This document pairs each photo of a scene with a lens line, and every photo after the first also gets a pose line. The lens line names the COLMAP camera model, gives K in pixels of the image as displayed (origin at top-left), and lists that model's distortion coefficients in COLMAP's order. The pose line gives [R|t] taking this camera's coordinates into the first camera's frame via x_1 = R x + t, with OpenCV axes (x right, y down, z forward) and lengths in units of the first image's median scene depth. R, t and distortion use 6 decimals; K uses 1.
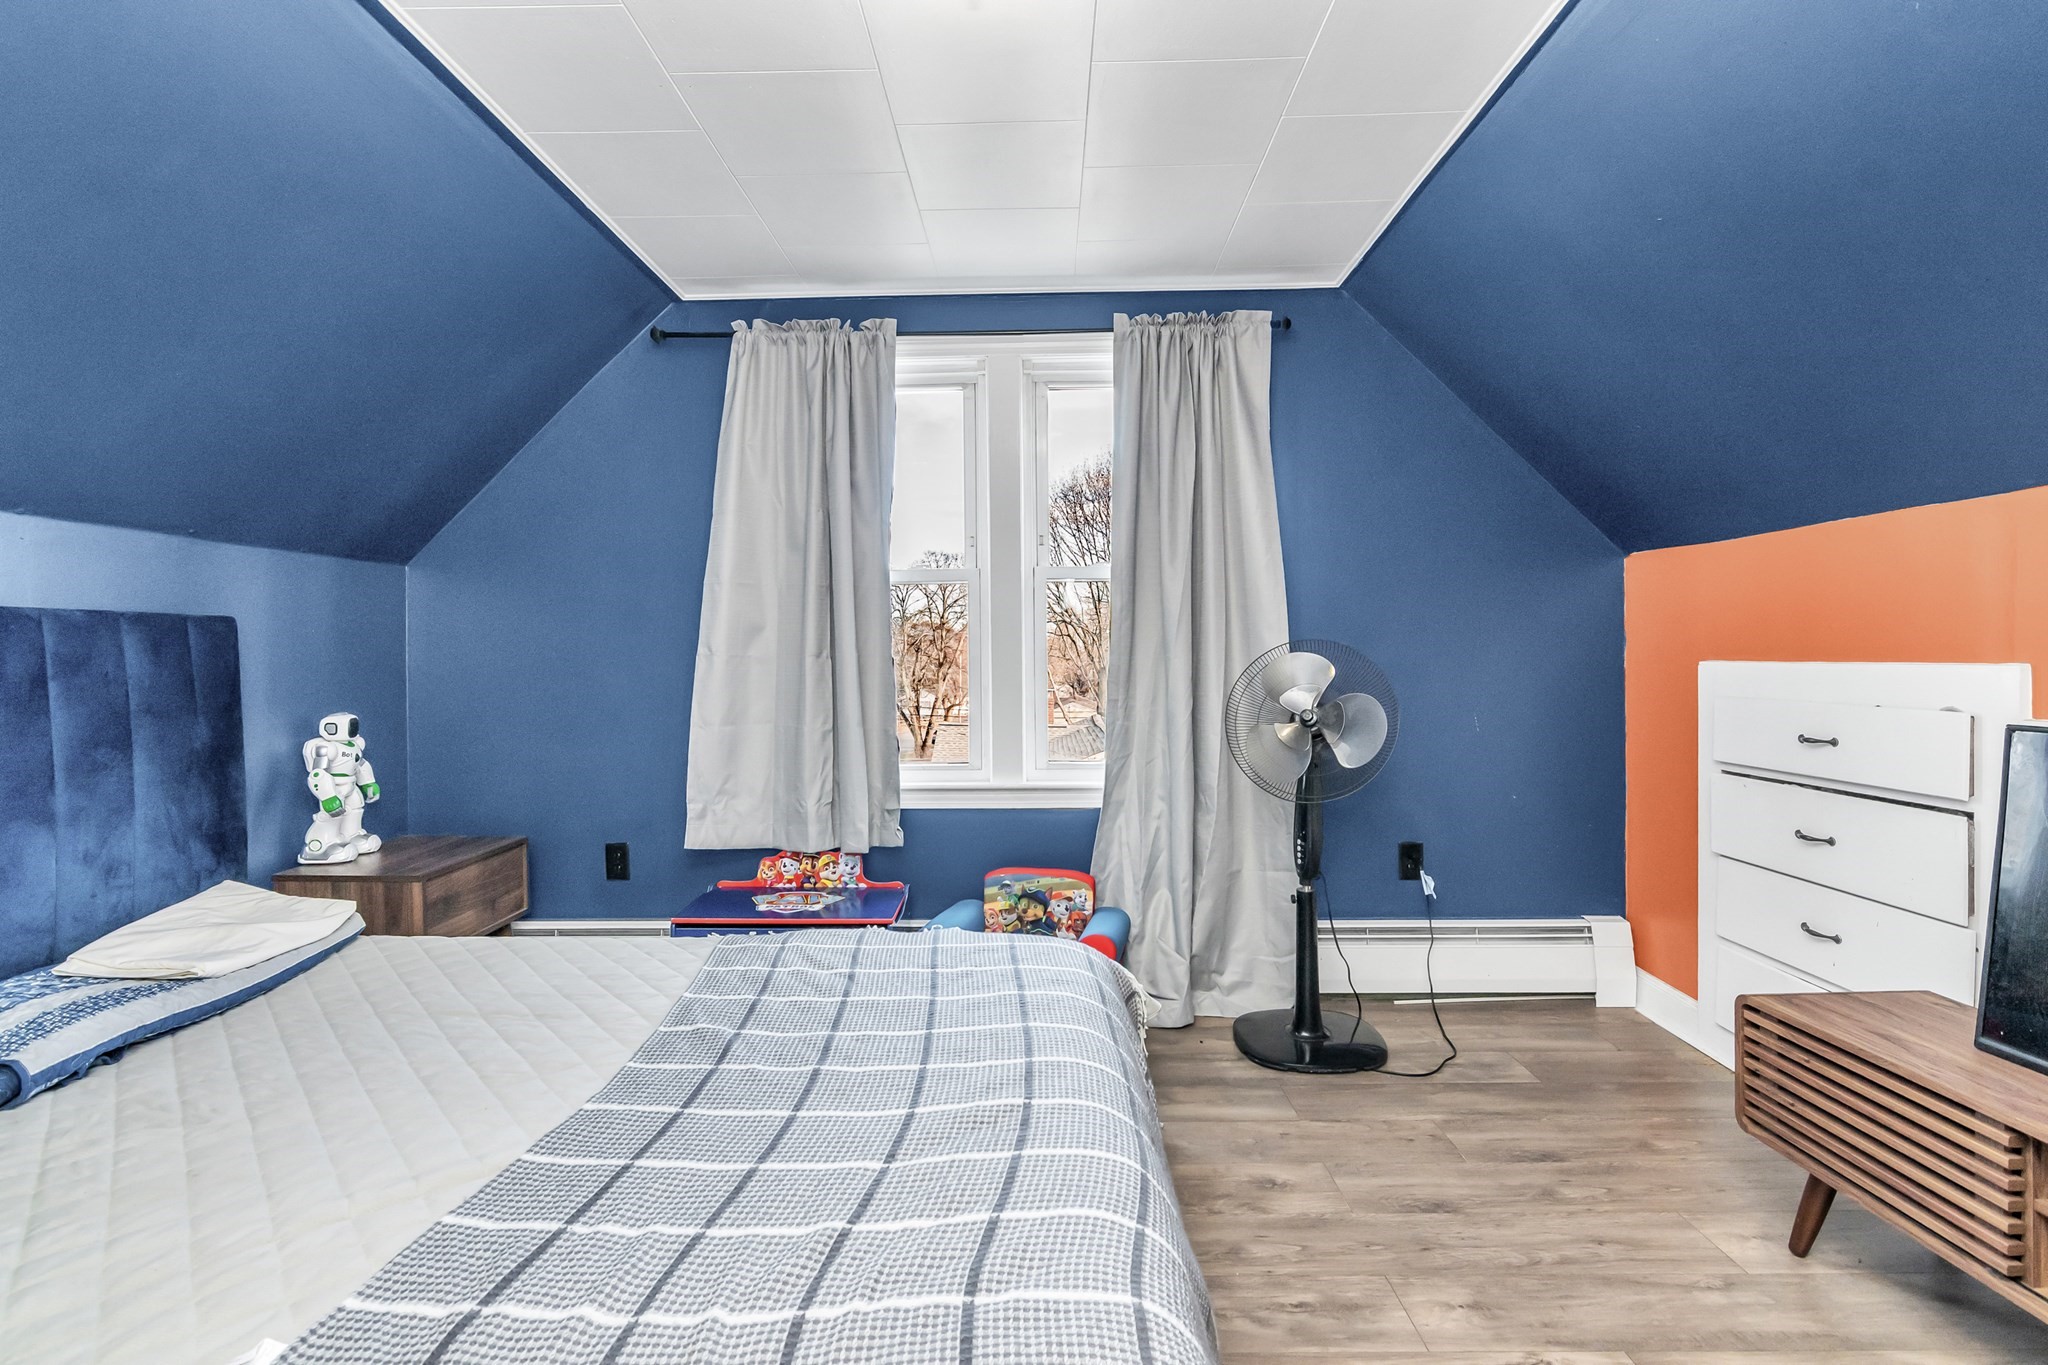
lens RADIAL K [[996.0, 0, 1024.0], [0, 996.0, 674.0], [0, 0, 1]] dist [0.000279, 0.001212]
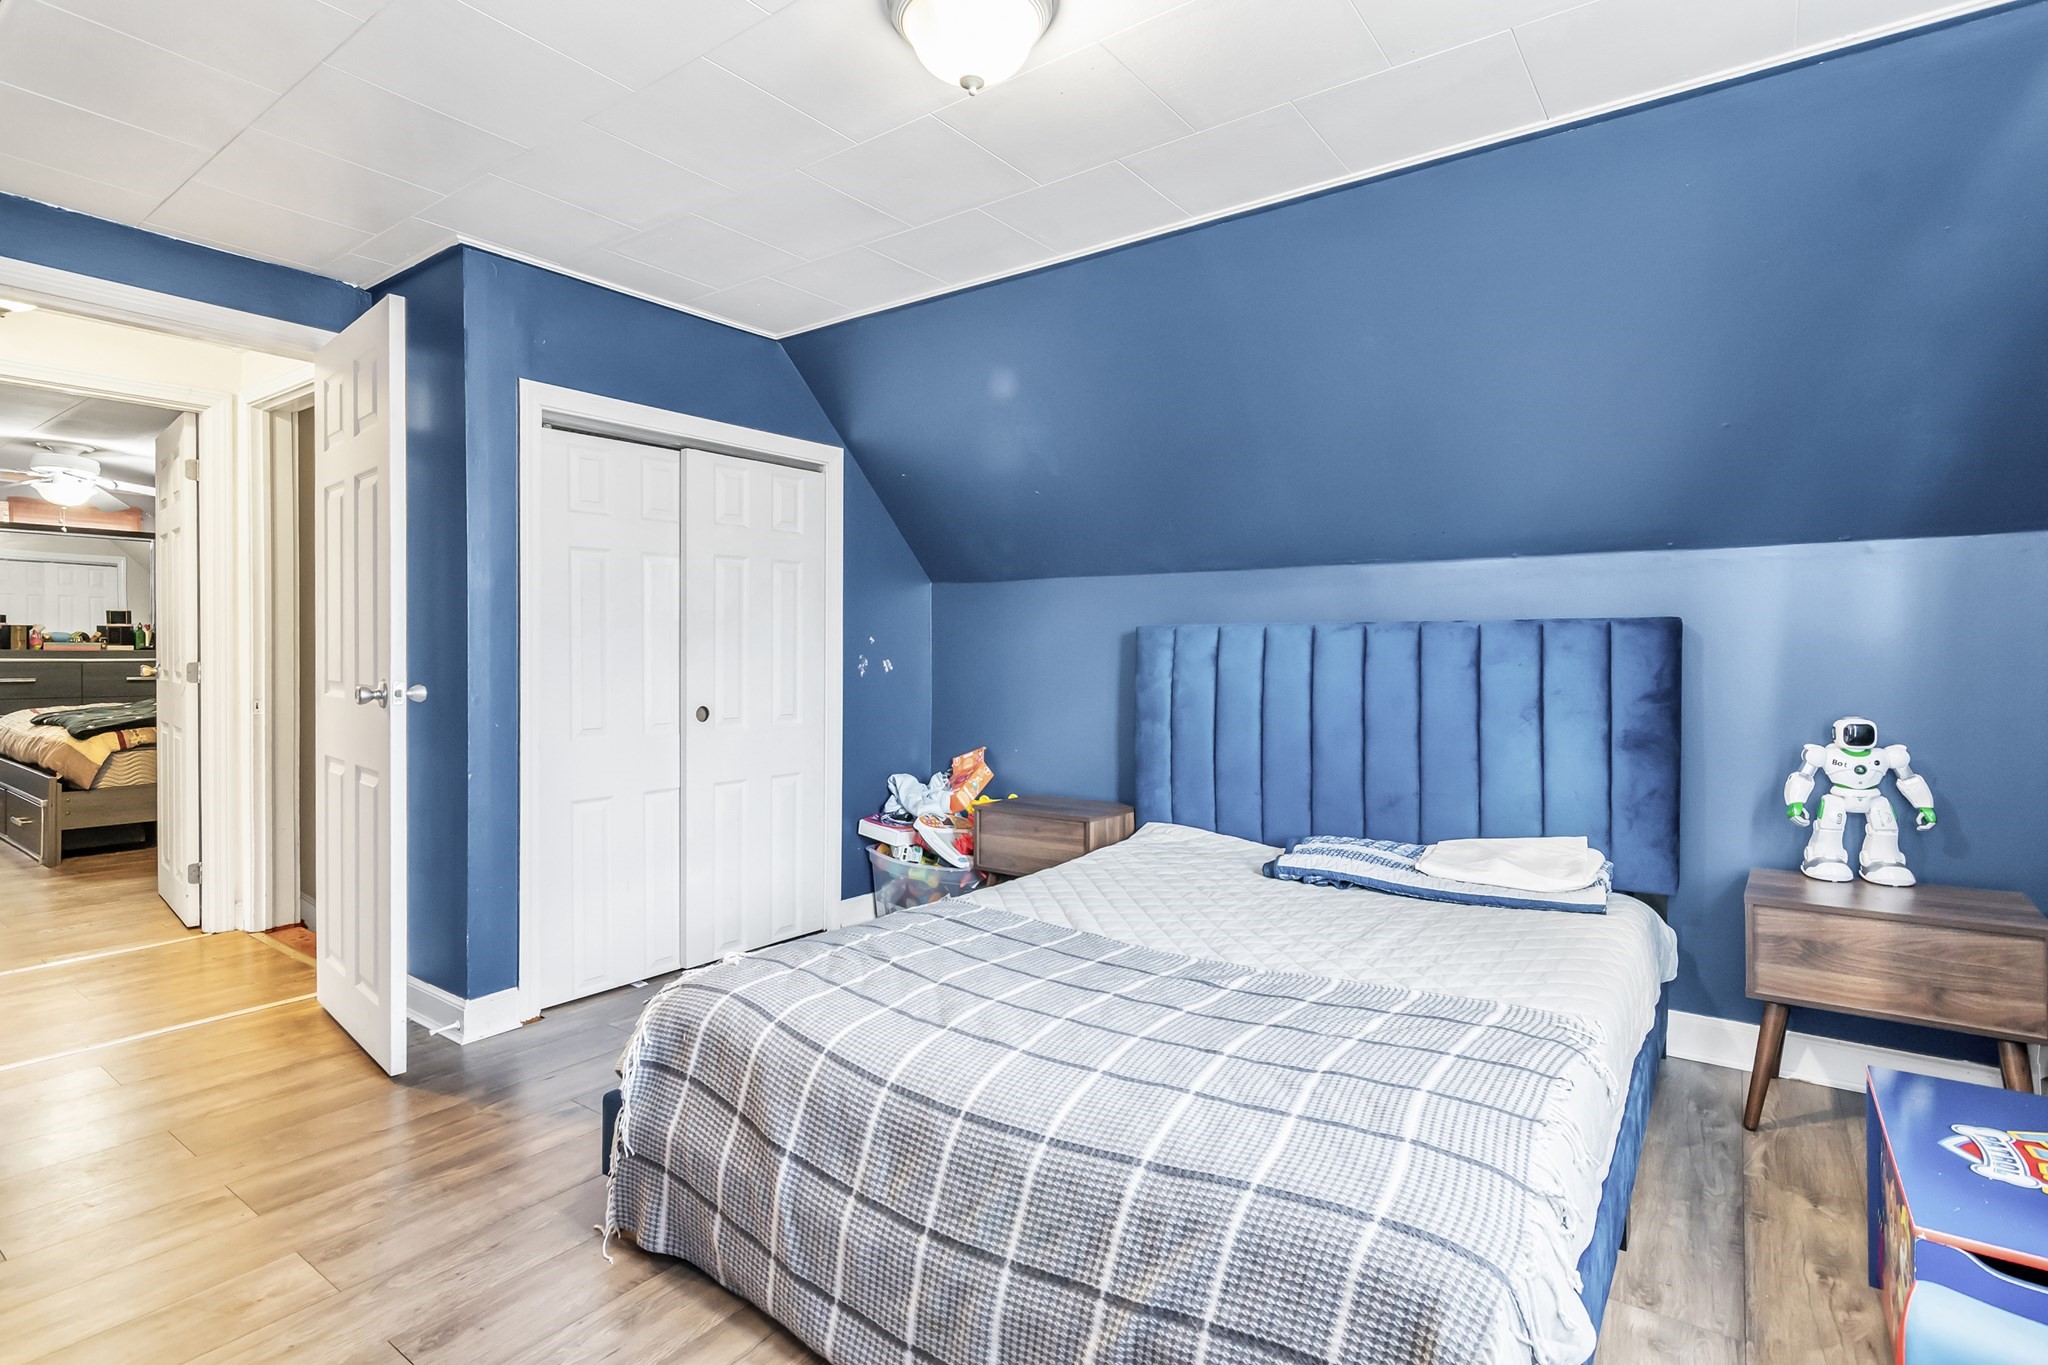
lens RADIAL K [[996.0, 0, 1022.2], [0, 996.0, 668.3], [0, 0, 1]] dist [0.000279, 0.001212]
pose [[-0.570084, 0.022776, -0.821271, 0.461190], [-0.017384, 0.999057, 0.039774, -0.029482], [0.821403, 0.036951, -0.569150, 0.845701]]
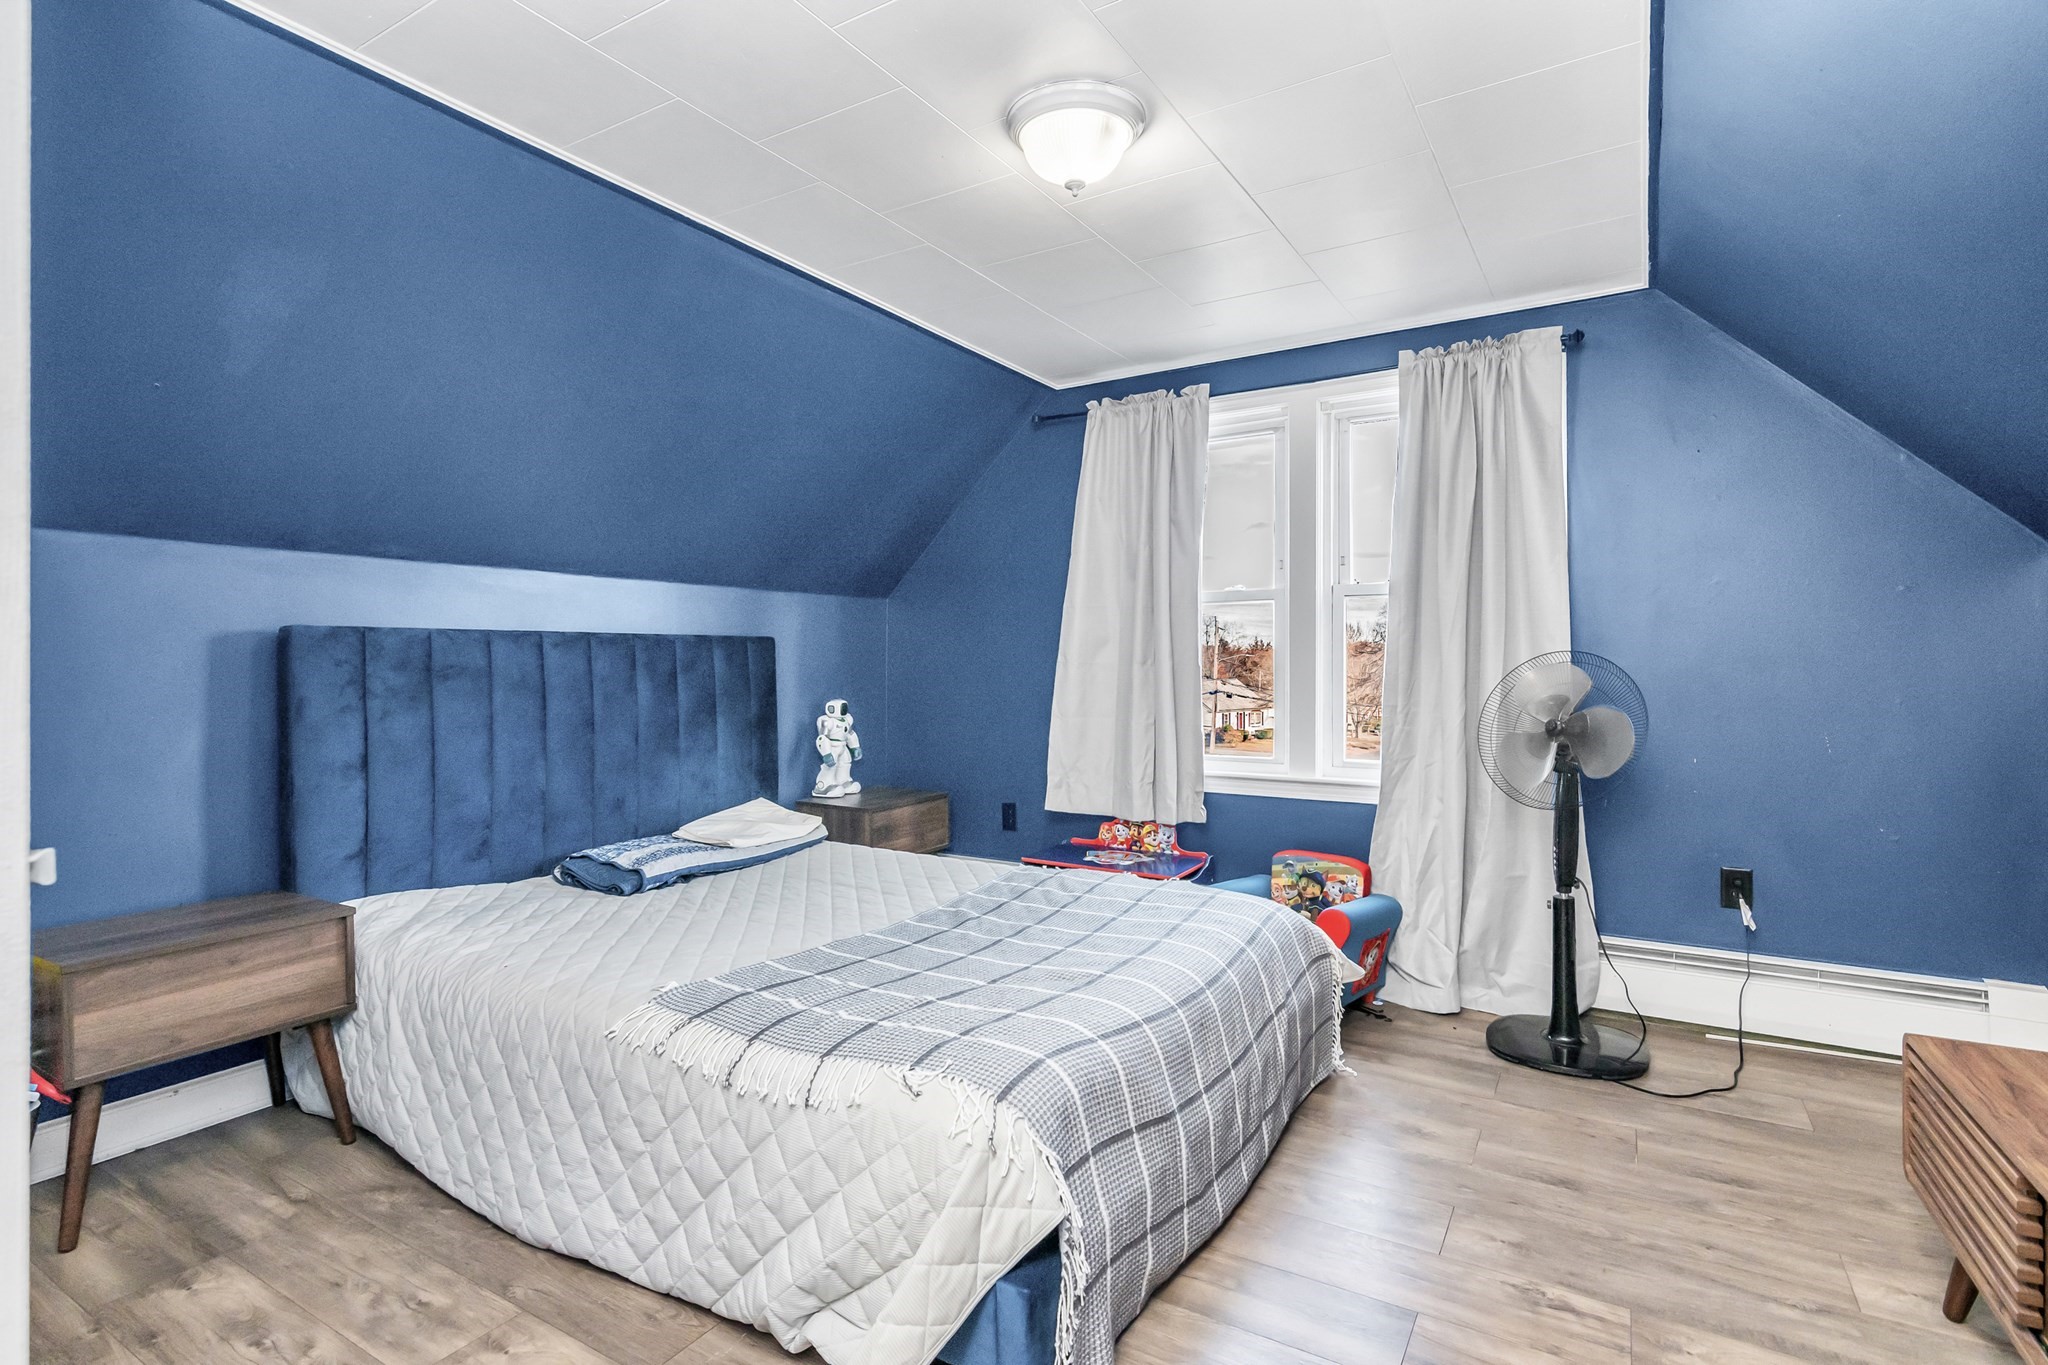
lens RADIAL K [[996.0, 0, 1030.4], [0, 996.0, 681.6], [0, 0, 1]] dist [0.000279, 0.001212]
pose [[0.863098, 0.016809, -0.504757, 0.312648], [-0.015795, 0.999855, 0.006288, -0.001544], [0.504790, 0.002545, 0.863238, -0.149525]]
